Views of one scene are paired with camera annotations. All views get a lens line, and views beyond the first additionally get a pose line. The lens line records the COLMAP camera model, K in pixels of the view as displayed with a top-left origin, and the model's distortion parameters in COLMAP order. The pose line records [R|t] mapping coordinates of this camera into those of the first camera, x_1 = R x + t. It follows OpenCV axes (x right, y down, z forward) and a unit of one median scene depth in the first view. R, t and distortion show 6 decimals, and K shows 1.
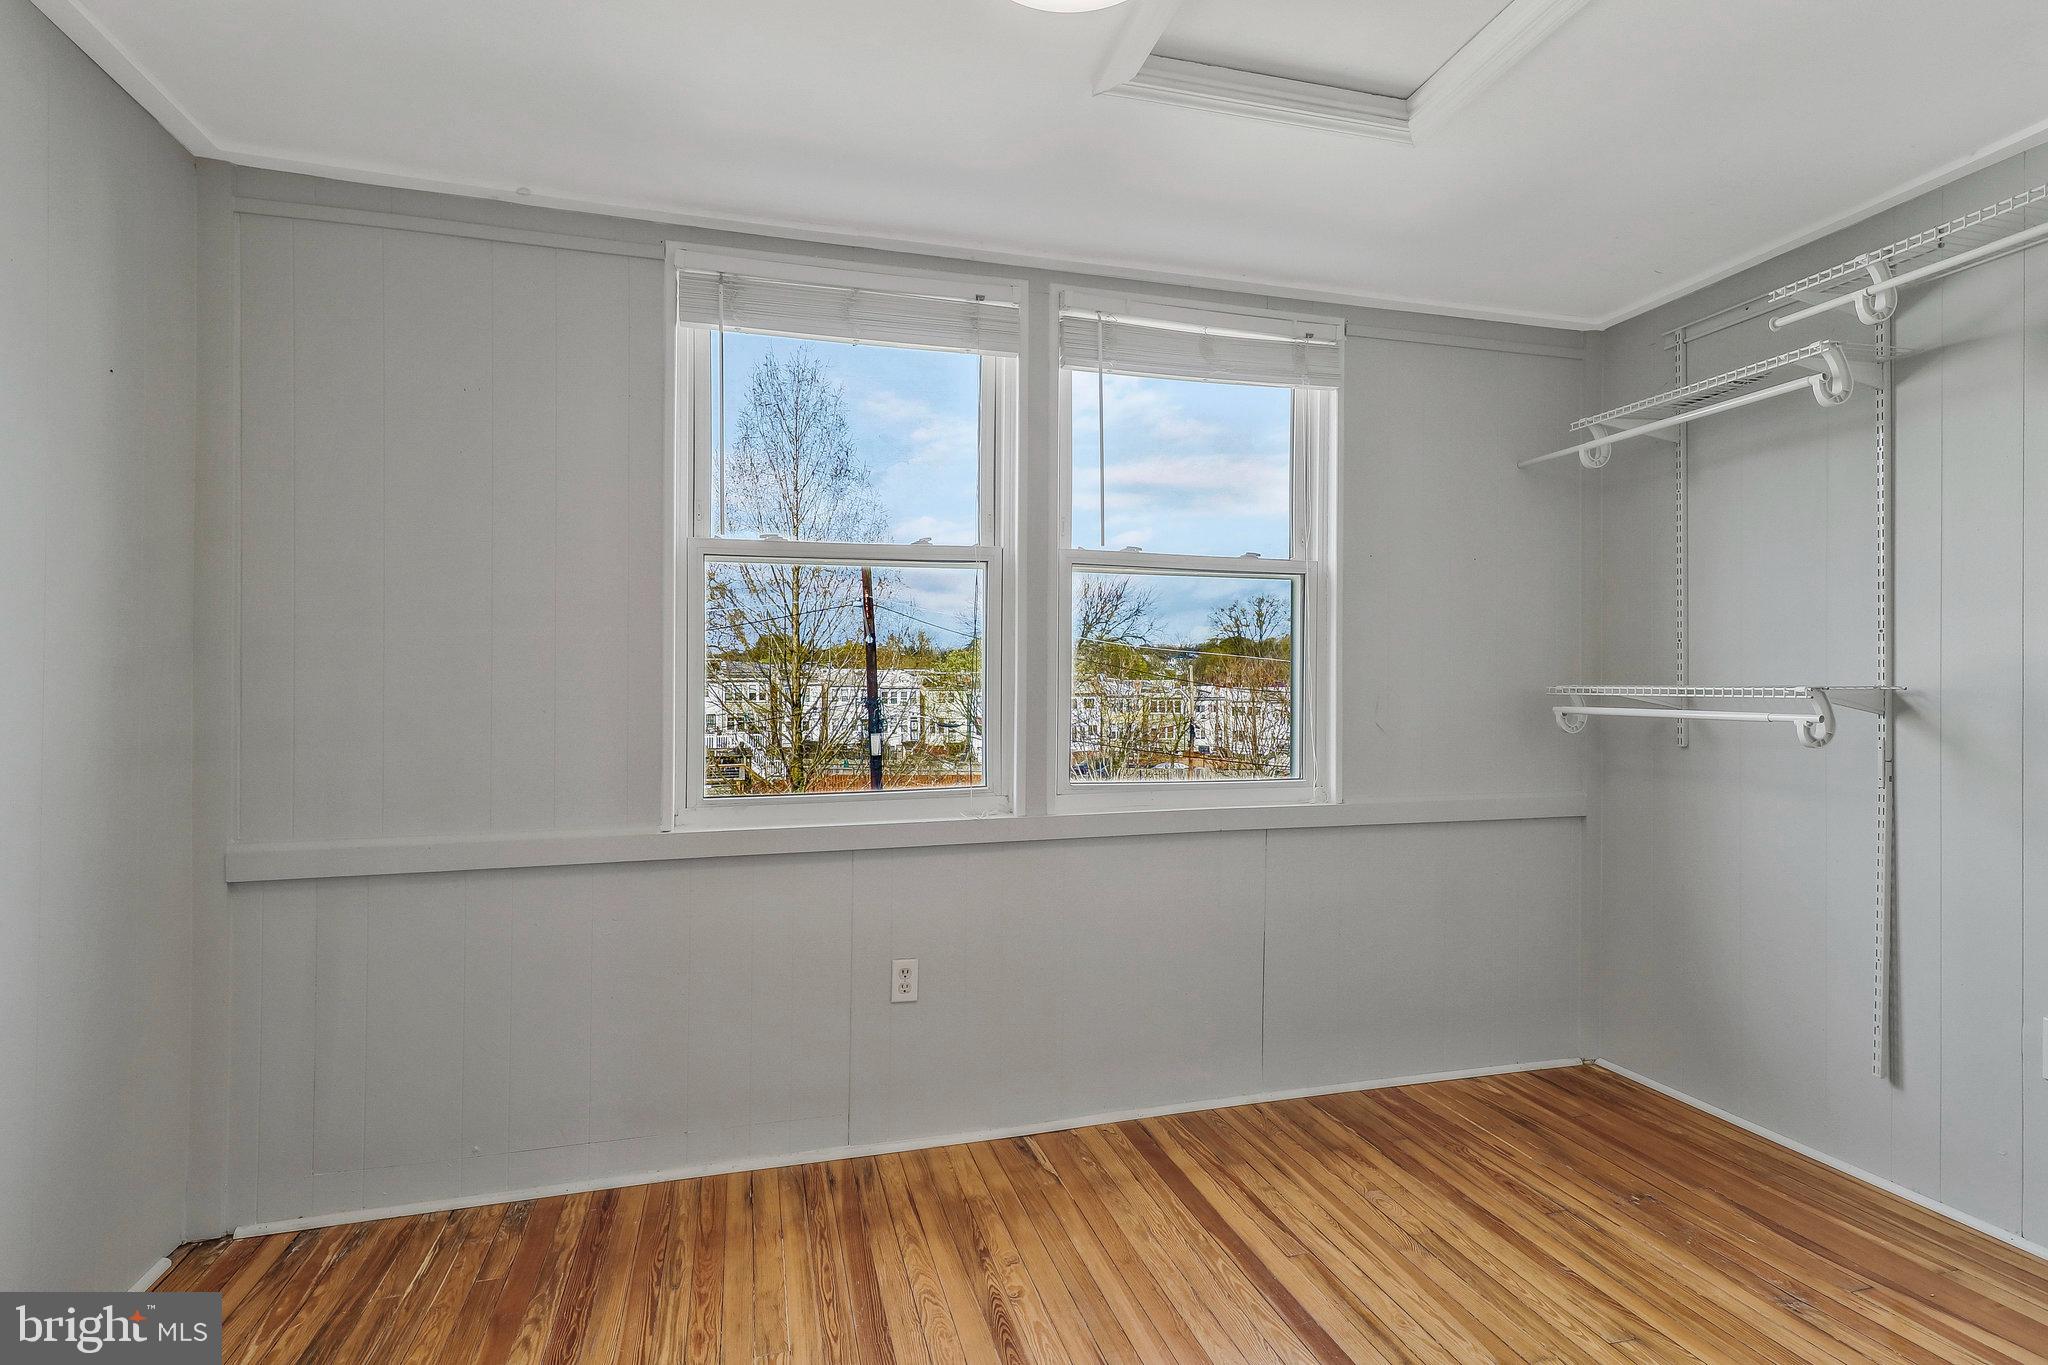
lens RADIAL K [[985.9, 0, 1022.4], [0, 985.9, 657.5], [0, 0, 1]] dist [0.031934, -0.000107]
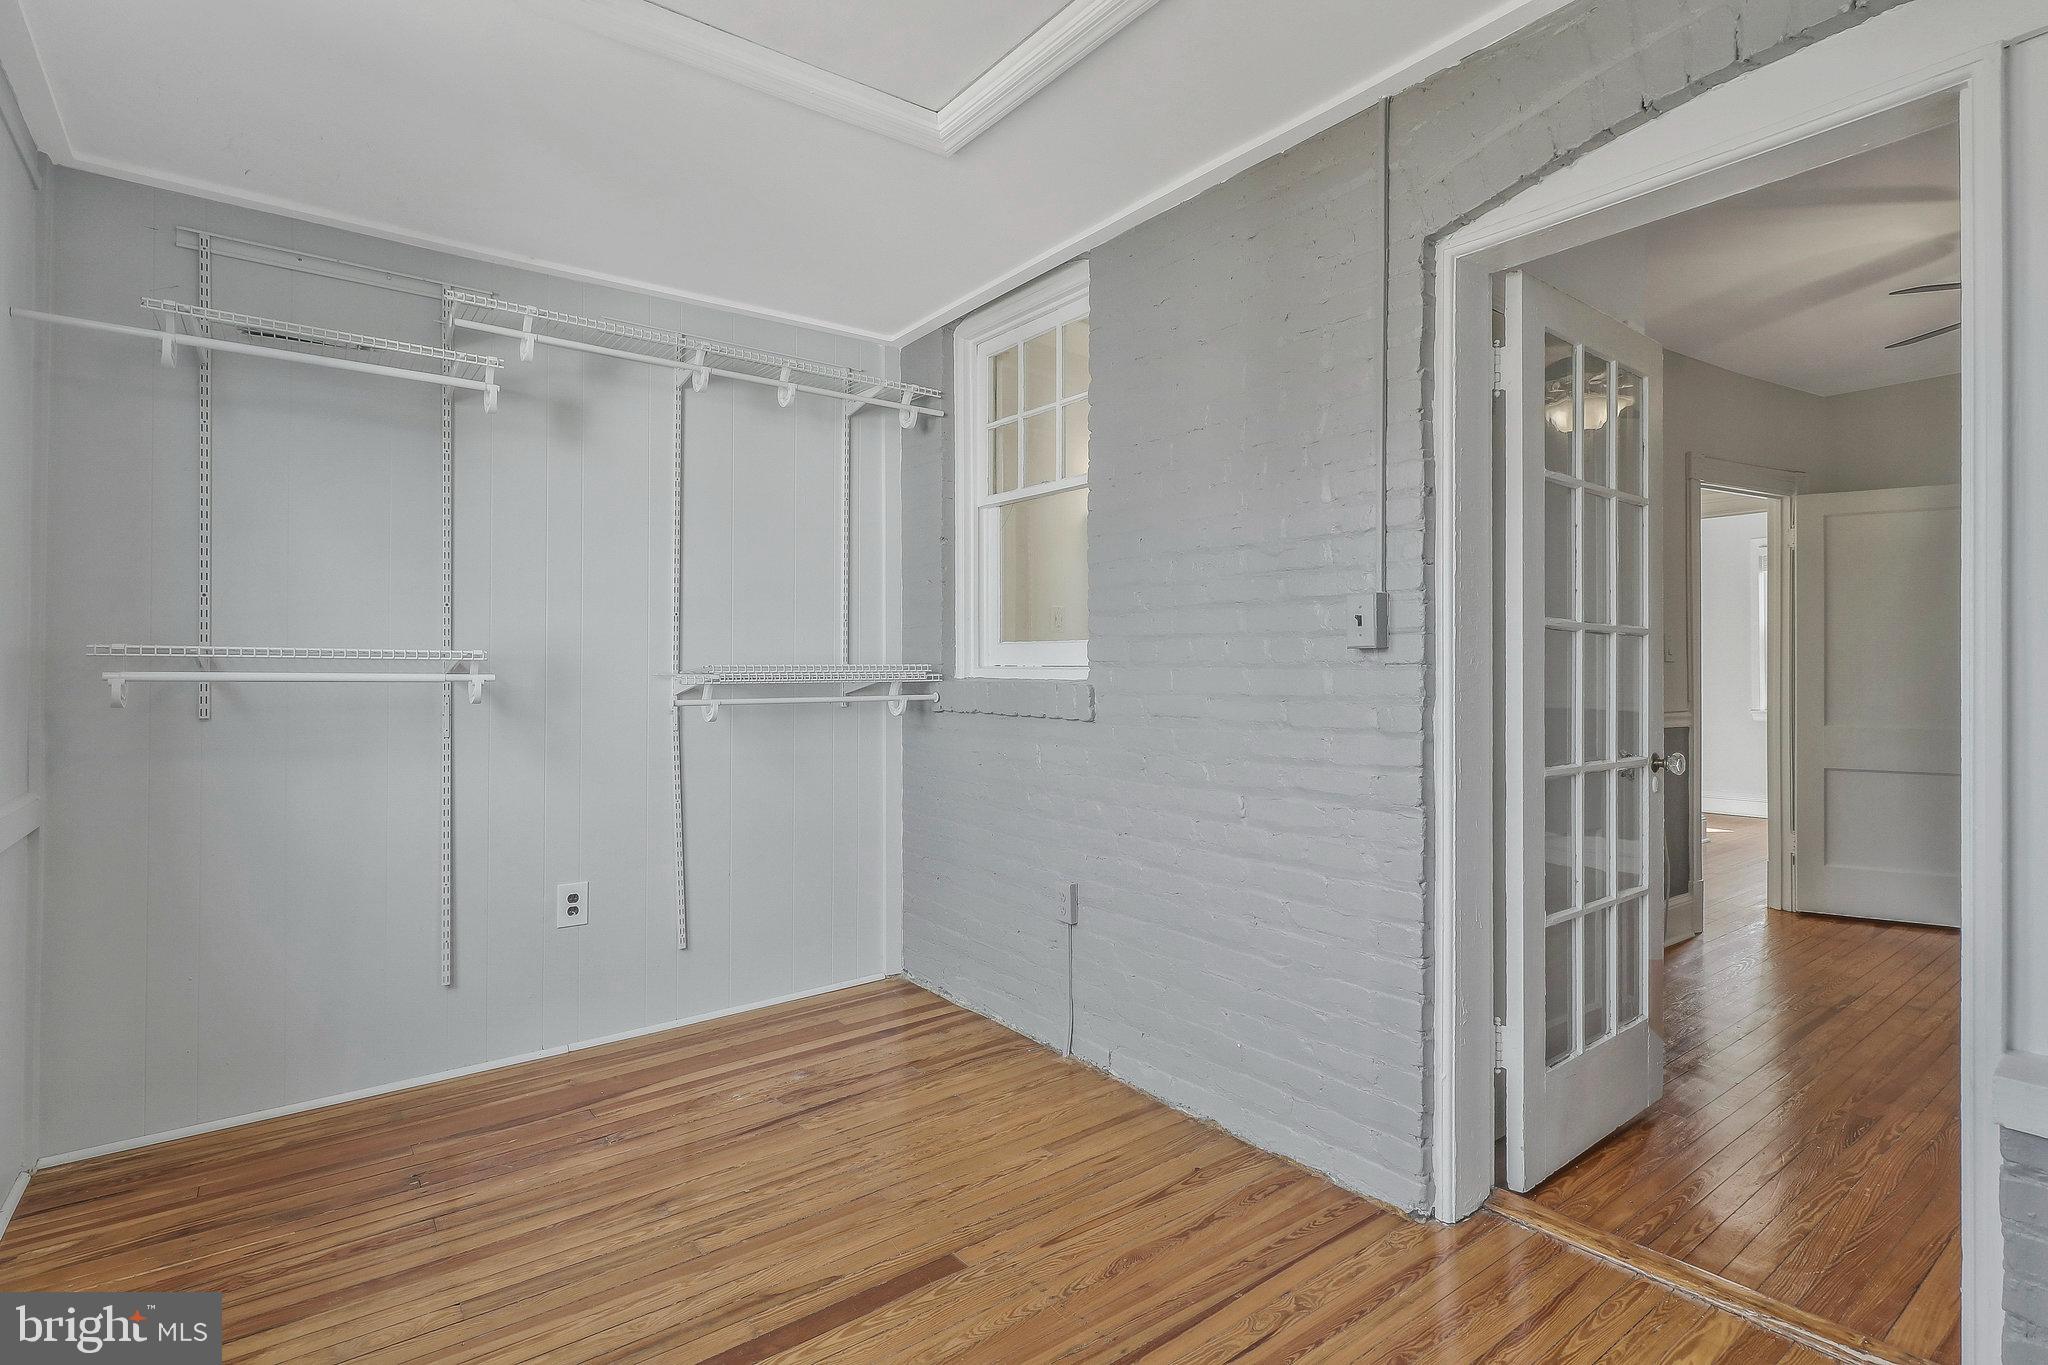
lens RADIAL K [[1009.3, 0, 1024.0], [0, 1009.3, 682.5], [0, 0, 1]] dist [-0.002101, 0.000127]
pose [[-0.373729, -0.004046, 0.927529, -0.517607], [-0.032310, 0.999440, -0.008659, 0.048864], [-0.926975, -0.033205, -0.373651, 0.860625]]
